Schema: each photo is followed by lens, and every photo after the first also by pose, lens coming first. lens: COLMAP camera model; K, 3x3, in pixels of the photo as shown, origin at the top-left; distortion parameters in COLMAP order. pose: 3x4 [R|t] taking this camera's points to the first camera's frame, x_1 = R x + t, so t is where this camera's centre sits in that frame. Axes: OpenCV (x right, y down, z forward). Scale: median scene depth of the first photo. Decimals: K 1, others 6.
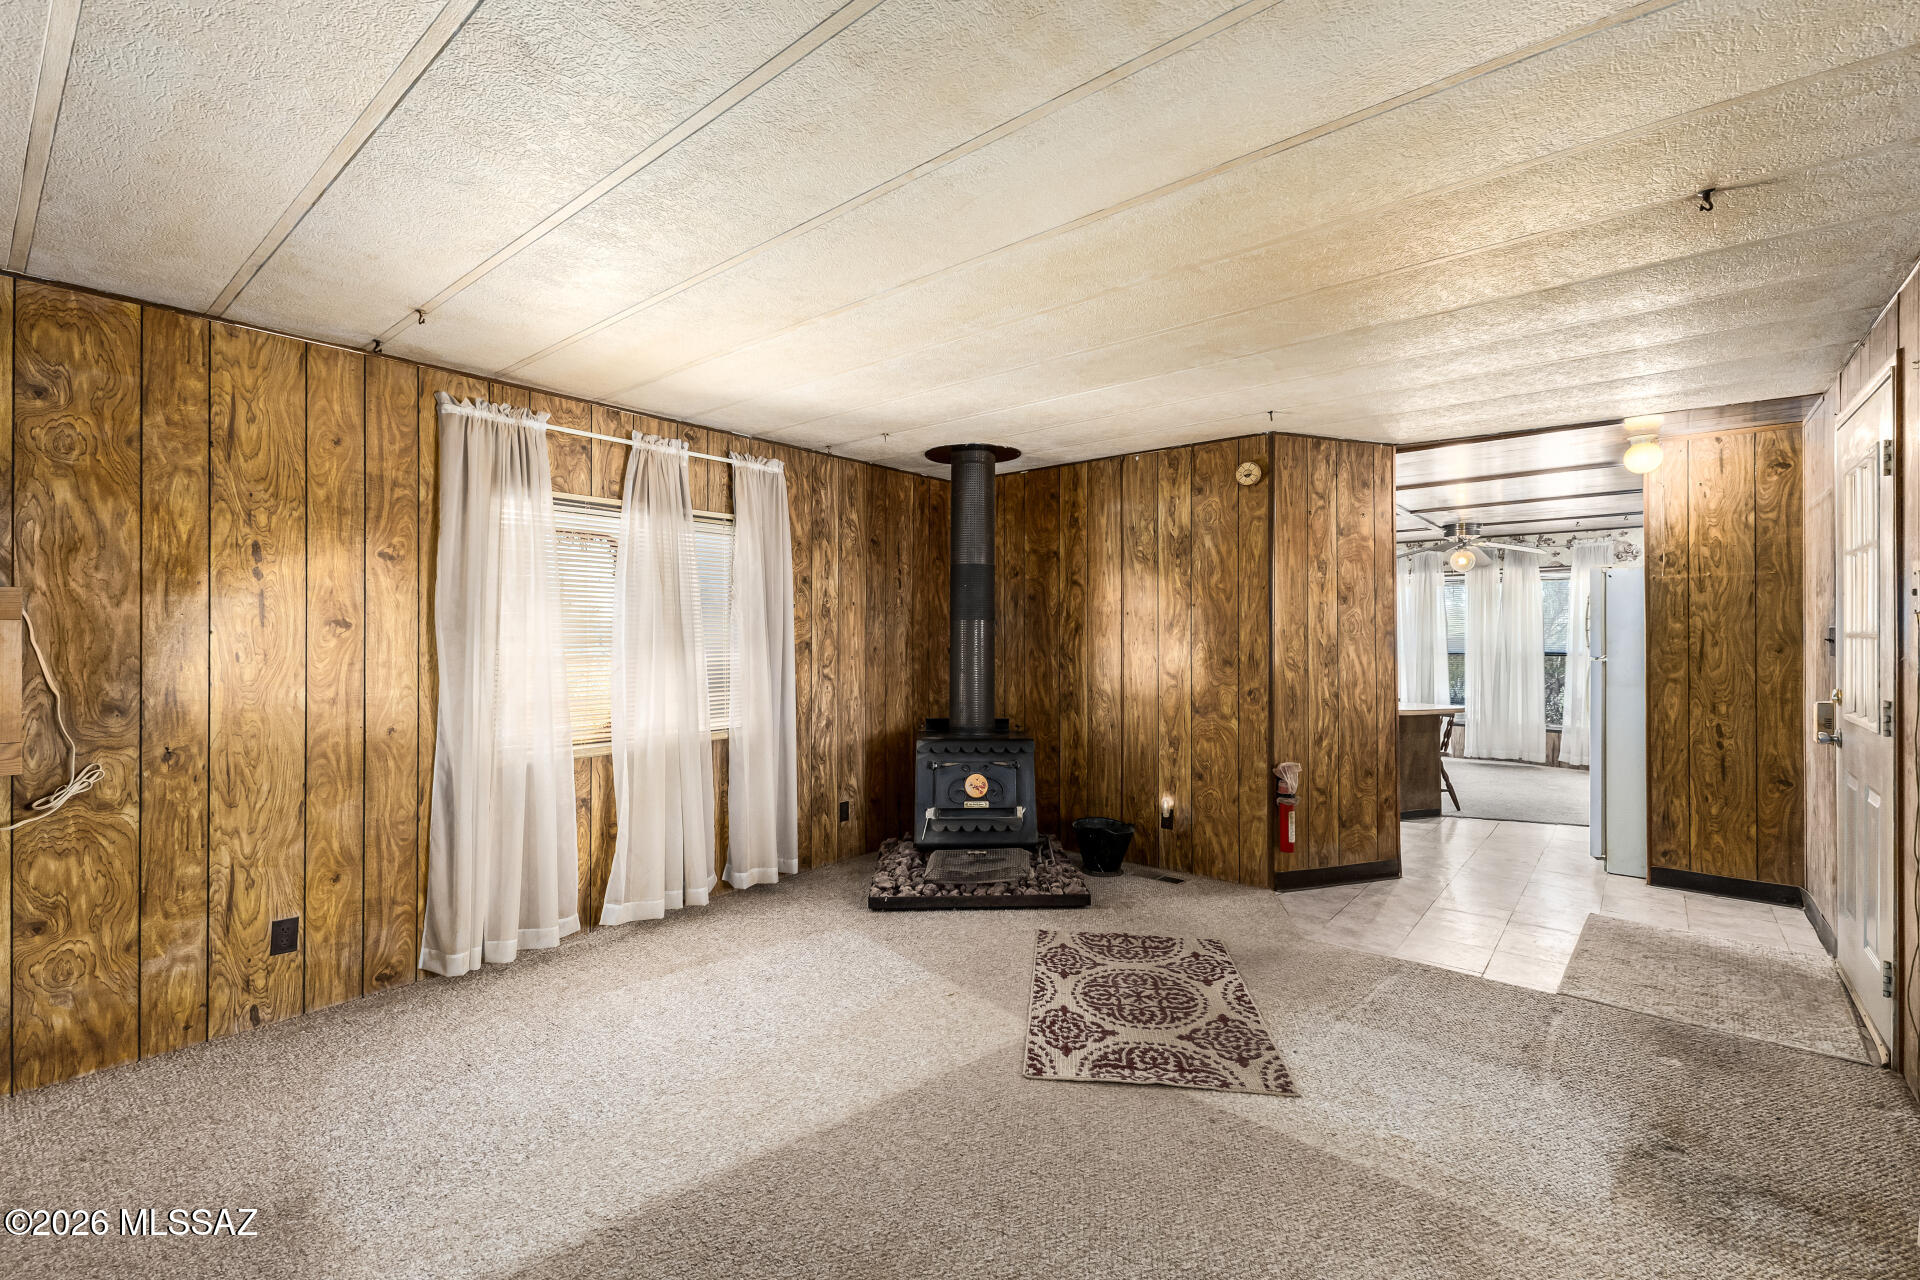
lens RADIAL K [[832.5, 0, 958.4], [0, 832.5, 638.5], [0, 0, 1]] dist [0.021883, 0.000289]
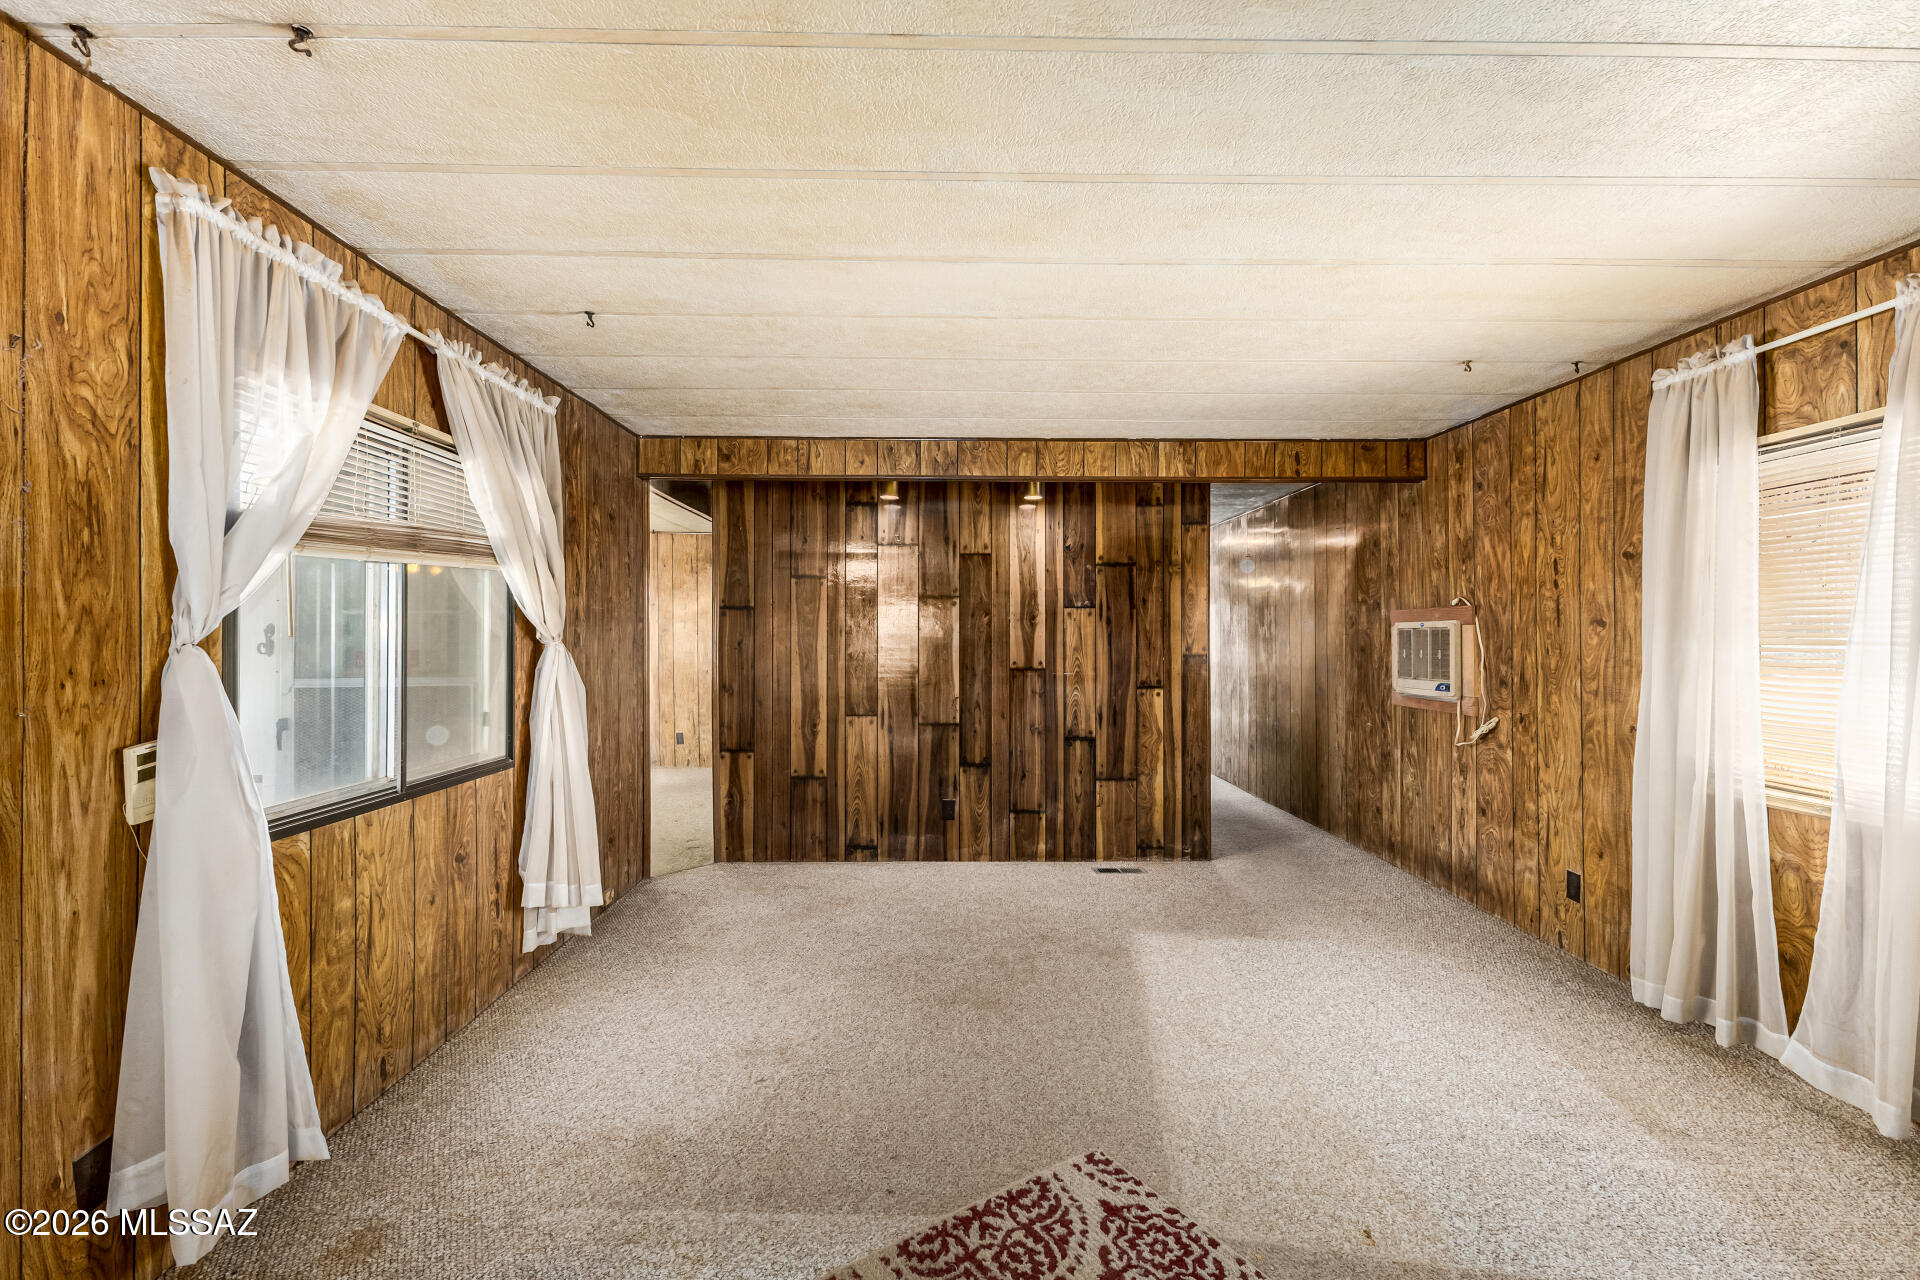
lens RADIAL K [[832.5, 0, 951.9], [0, 832.5, 629.9], [0, 0, 1]] dist [0.021883, 0.000289]
pose [[-0.756319, -0.004576, -0.654187, 0.659713], [-0.003168, 0.999989, -0.003333, -0.002297], [0.654195, -0.000448, -0.756325, 1.359486]]
